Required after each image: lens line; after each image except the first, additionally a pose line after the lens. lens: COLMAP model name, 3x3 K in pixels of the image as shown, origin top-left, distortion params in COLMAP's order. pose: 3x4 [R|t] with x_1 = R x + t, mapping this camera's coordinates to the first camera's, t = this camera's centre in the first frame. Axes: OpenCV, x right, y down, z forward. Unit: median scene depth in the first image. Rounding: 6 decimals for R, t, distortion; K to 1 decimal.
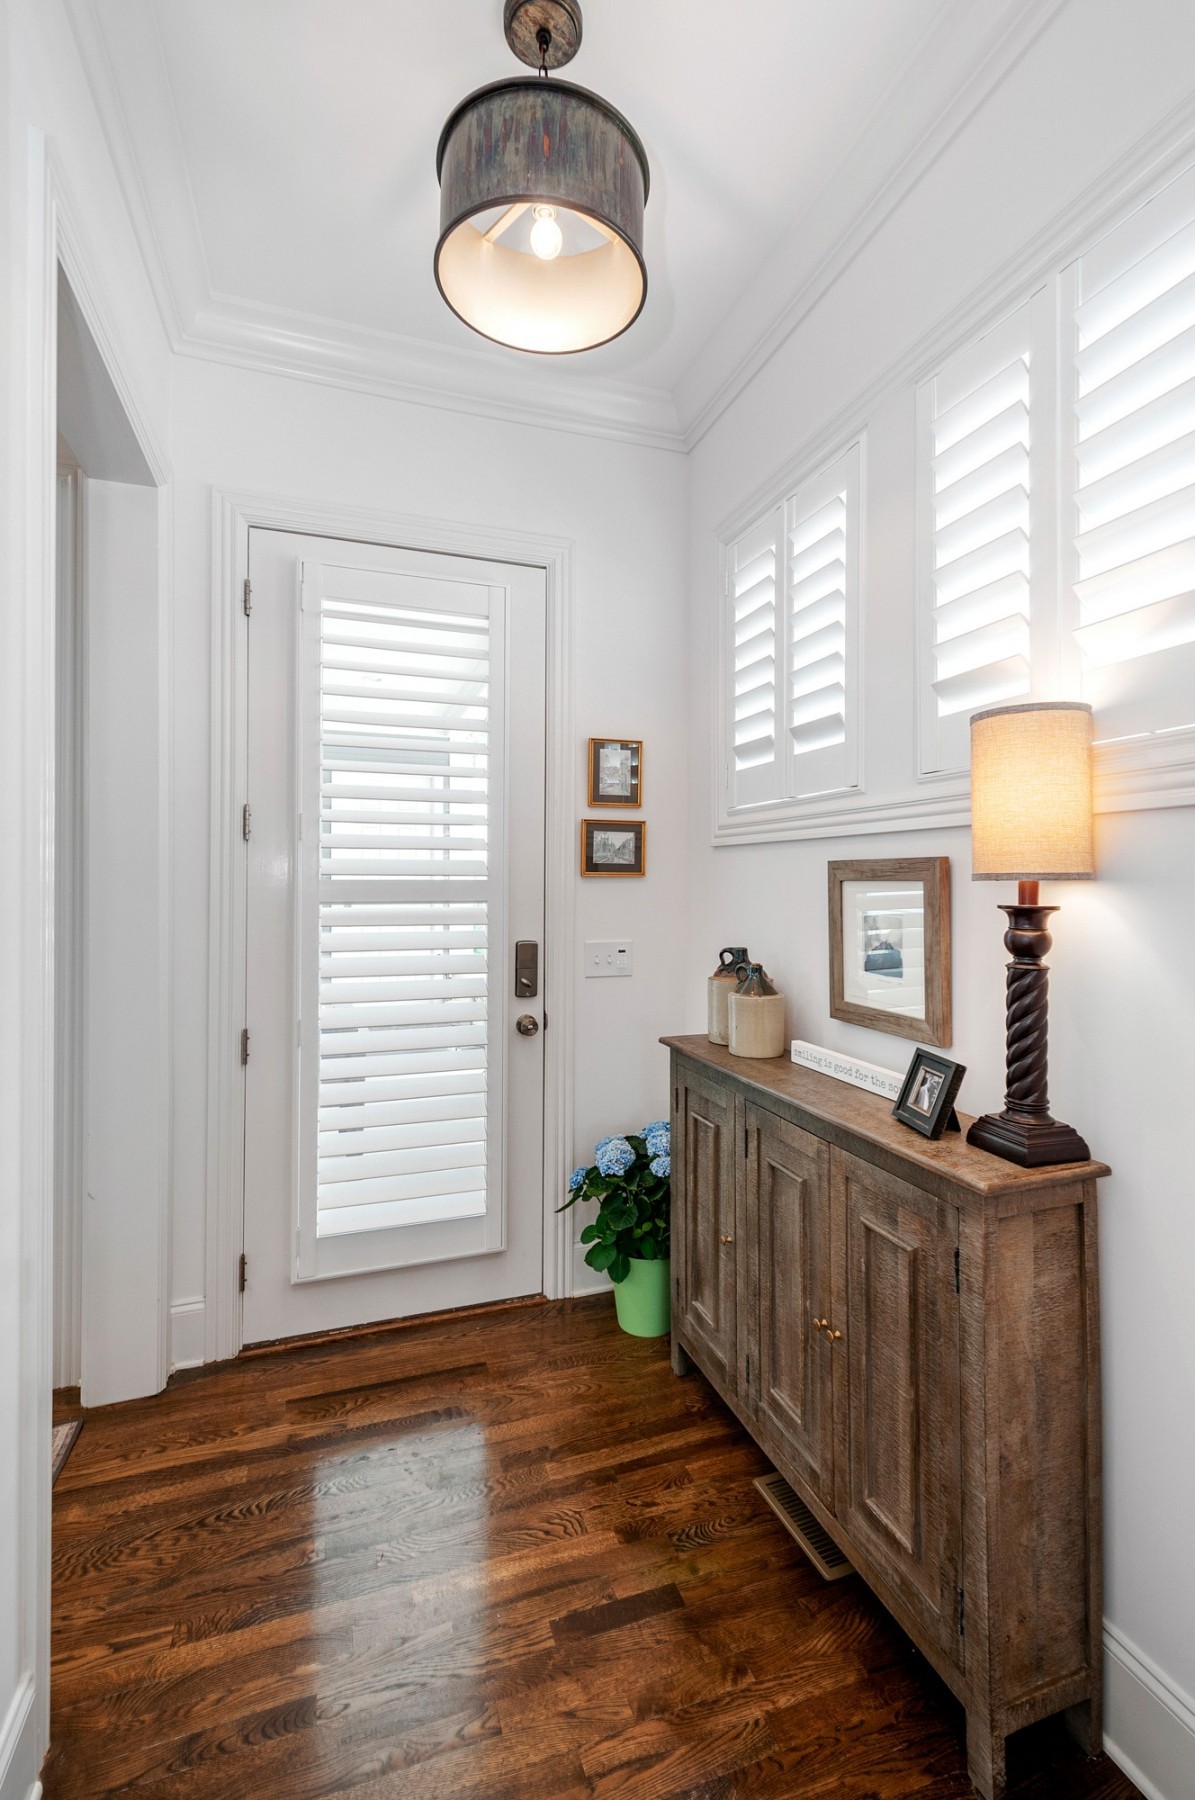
lens RADIAL K [[797.6, 0, 607.8], [0, 797.6, 882.9], [0, 0, 1]] dist [0.015642, -0.006028]
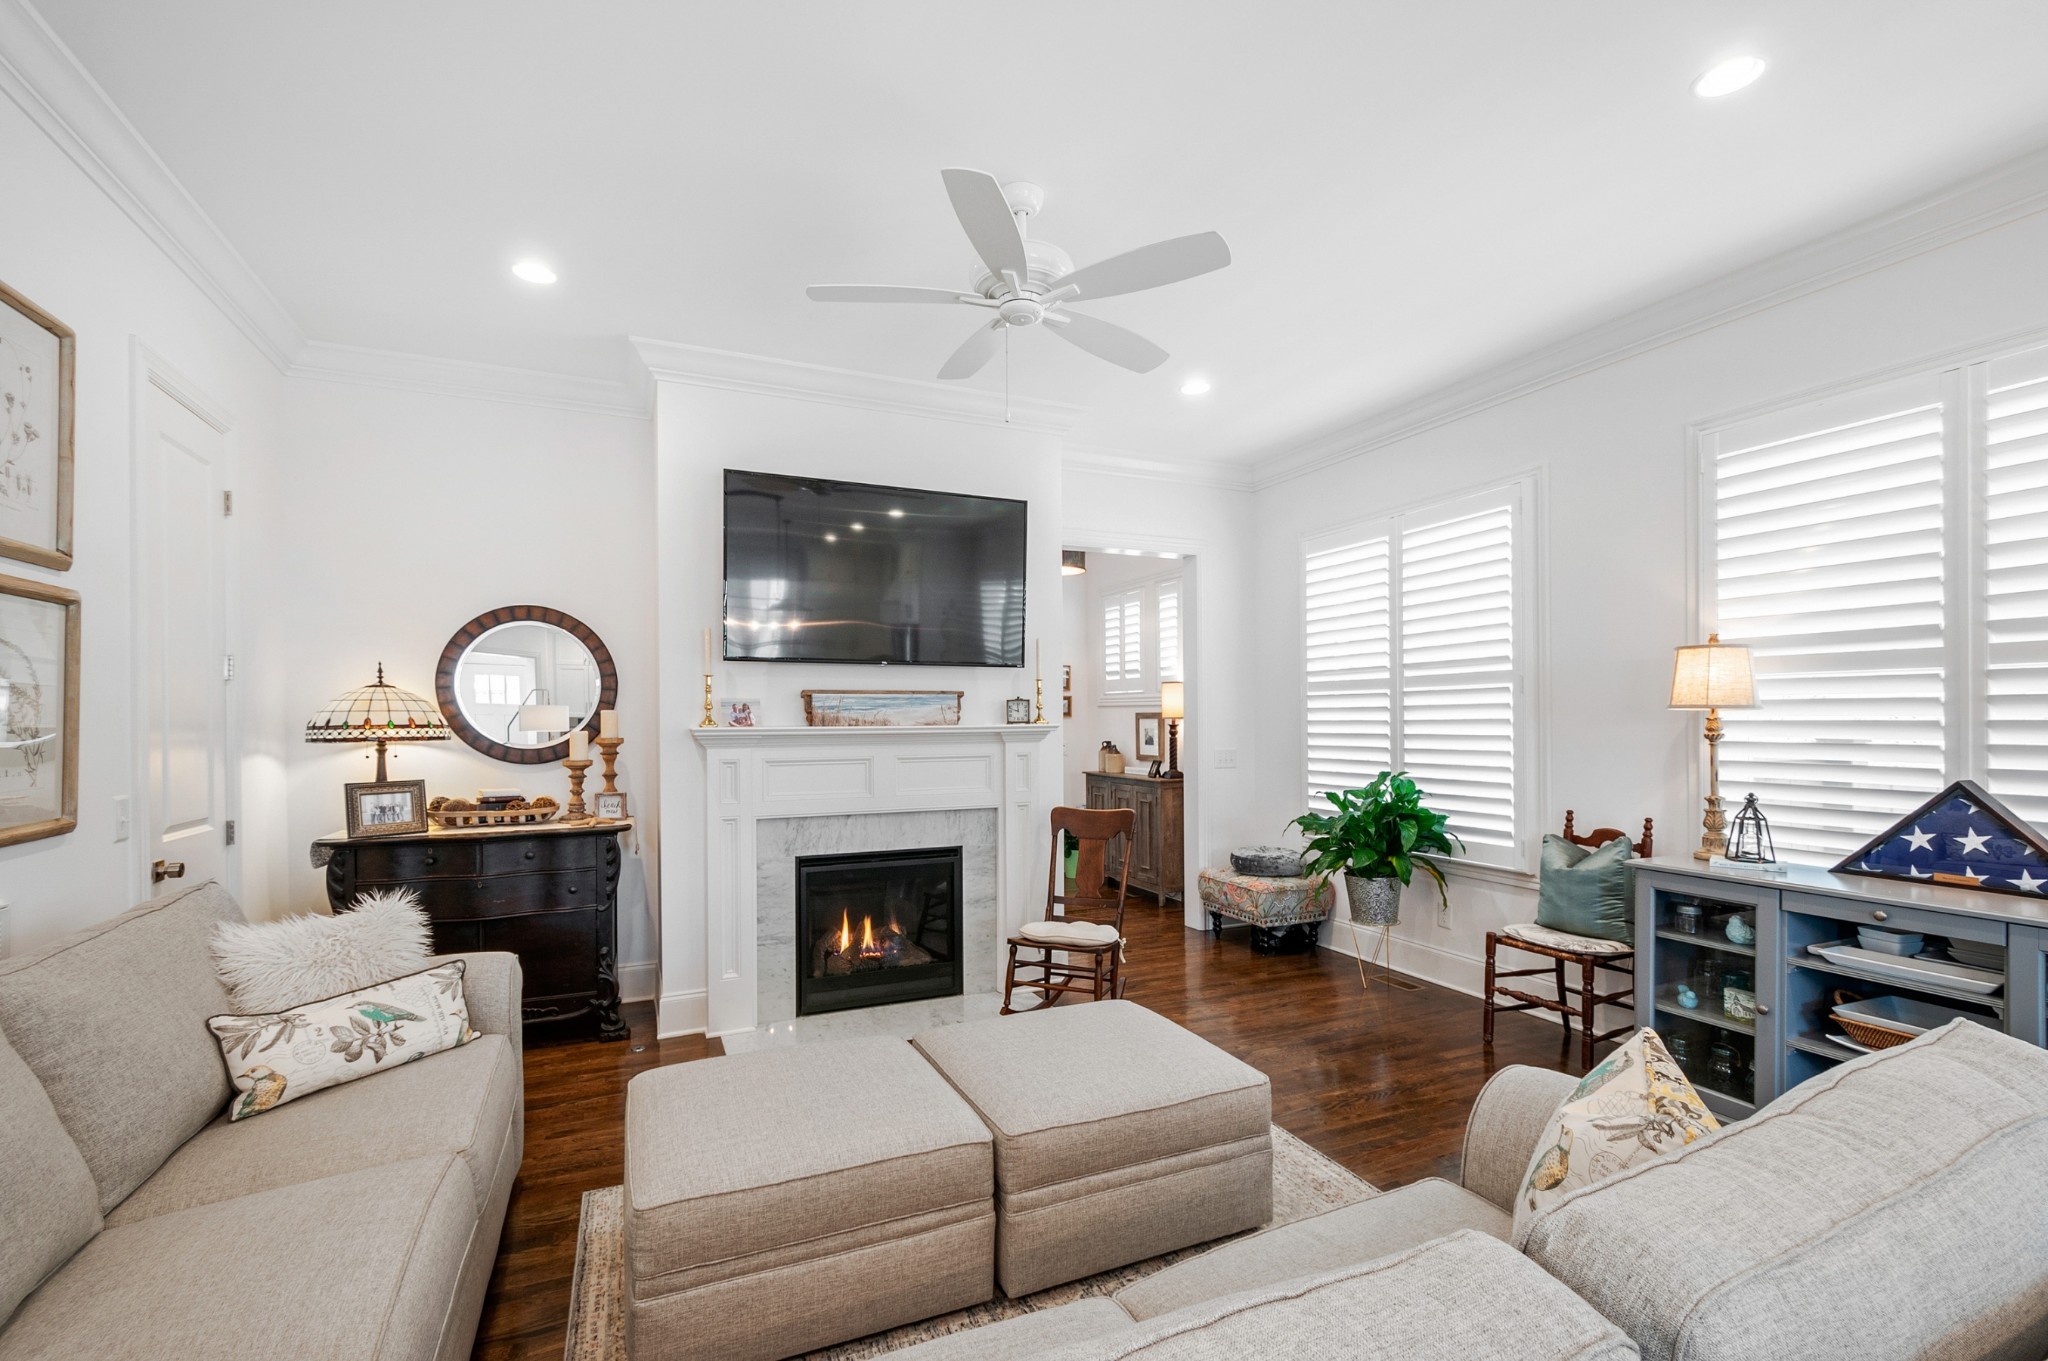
lens RADIAL K [[907.5, 0, 1028.0], [0, 907.5, 717.9], [0, 0, 1]] dist [0.015642, -0.006028]
pose [[0.995687, -0.008101, 0.092425, -0.490546], [0.007869, 0.999965, 0.002874, -0.018767], [-0.092445, -0.002135, 0.995715, -2.575162]]
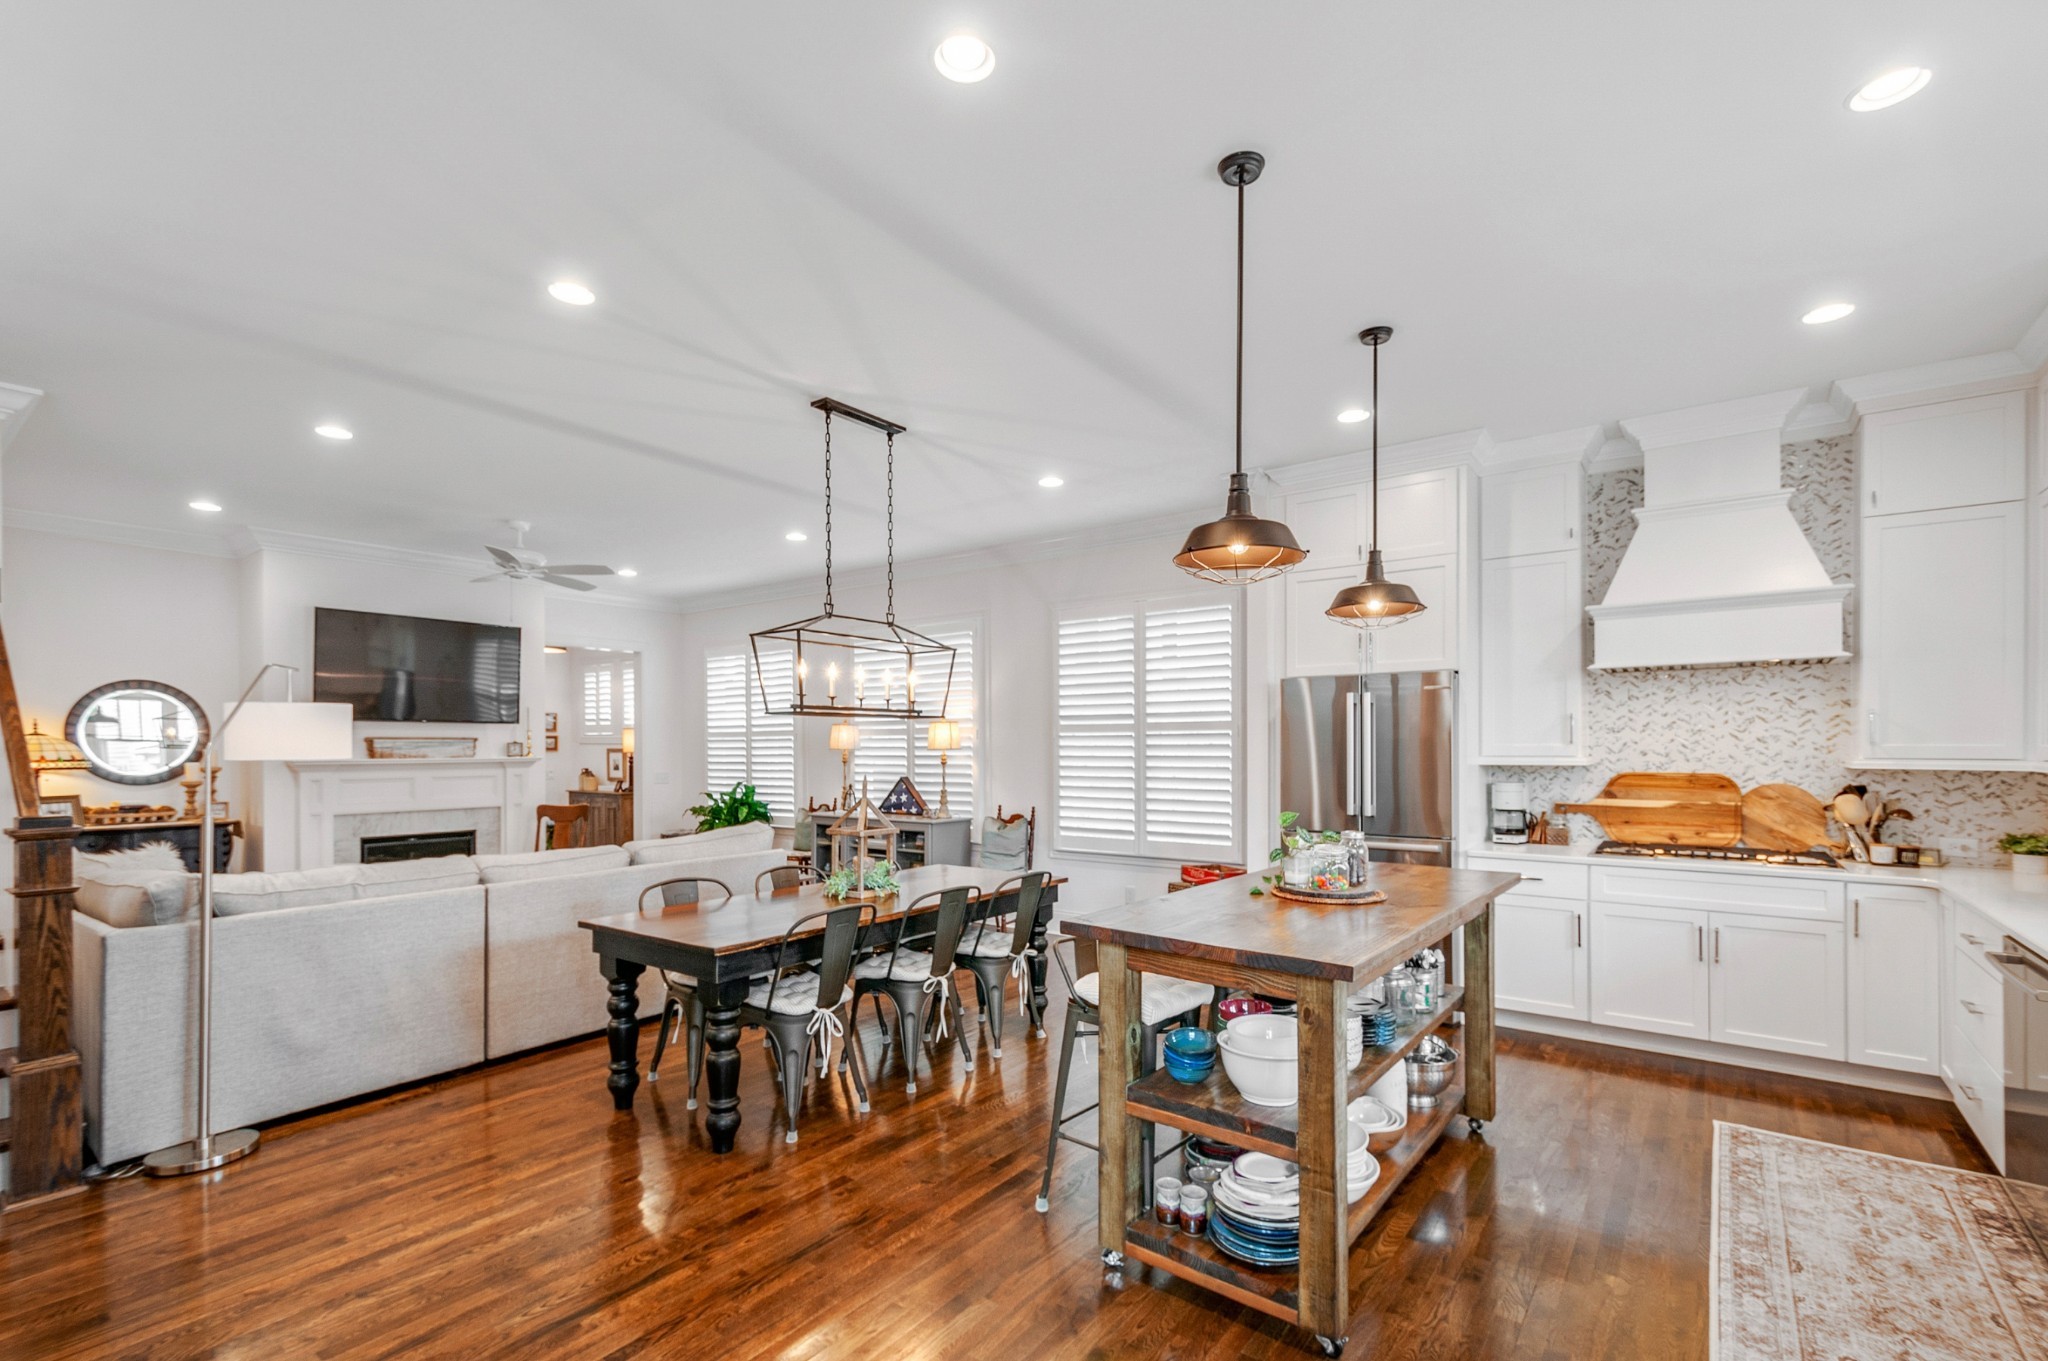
lens RADIAL K [[907.5, 0, 1031.8], [0, 907.5, 748.5], [0, 0, 1]] dist [0.015642, -0.006028]
pose [[0.822730, -0.006715, 0.568393, -0.697966], [0.003488, 0.999971, 0.006766, -0.052387], [-0.568422, -0.003584, 0.822730, -4.729050]]
